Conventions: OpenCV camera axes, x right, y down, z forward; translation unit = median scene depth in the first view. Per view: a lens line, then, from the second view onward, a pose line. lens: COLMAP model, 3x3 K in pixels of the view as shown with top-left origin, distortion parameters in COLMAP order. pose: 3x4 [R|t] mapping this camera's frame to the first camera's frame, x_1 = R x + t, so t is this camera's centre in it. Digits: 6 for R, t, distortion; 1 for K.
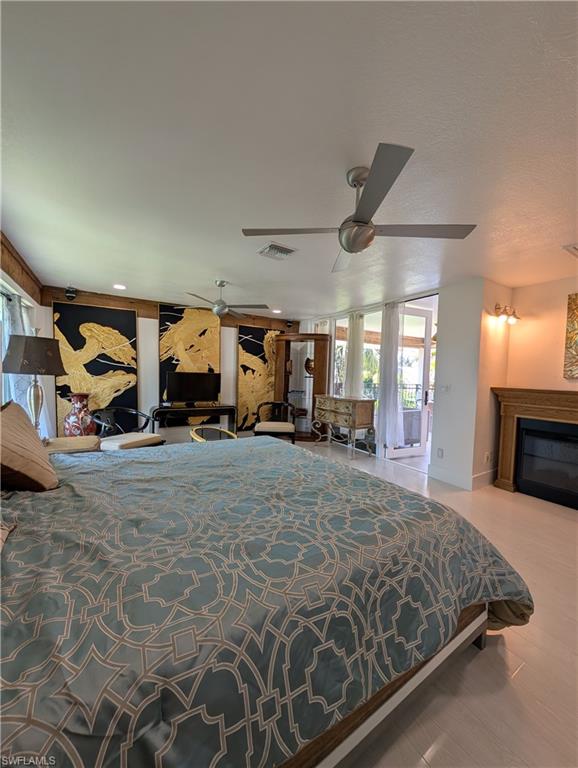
lens RADIAL K [[291.5, 0, 291.1], [0, 291.5, 386.2], [0, 0, 1]] dist [-0.000303, 0.000244]
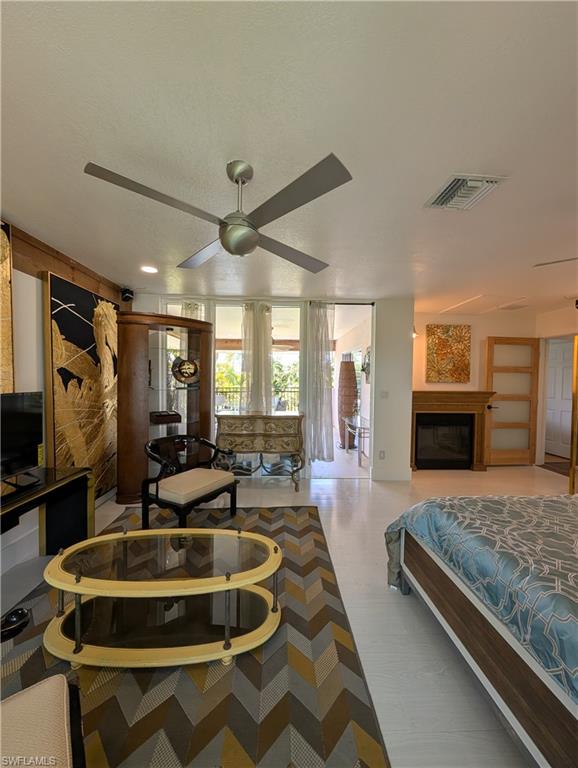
lens RADIAL K [[291.5, 0, 291.1], [0, 291.5, 386.2], [0, 0, 1]] dist [-0.000303, 0.000244]
pose [[0.504578, -0.045355, 0.862174, -0.368891], [0.043578, 0.998684, 0.027033, -0.042875], [-0.862266, 0.023932, 0.505891, 0.484655]]
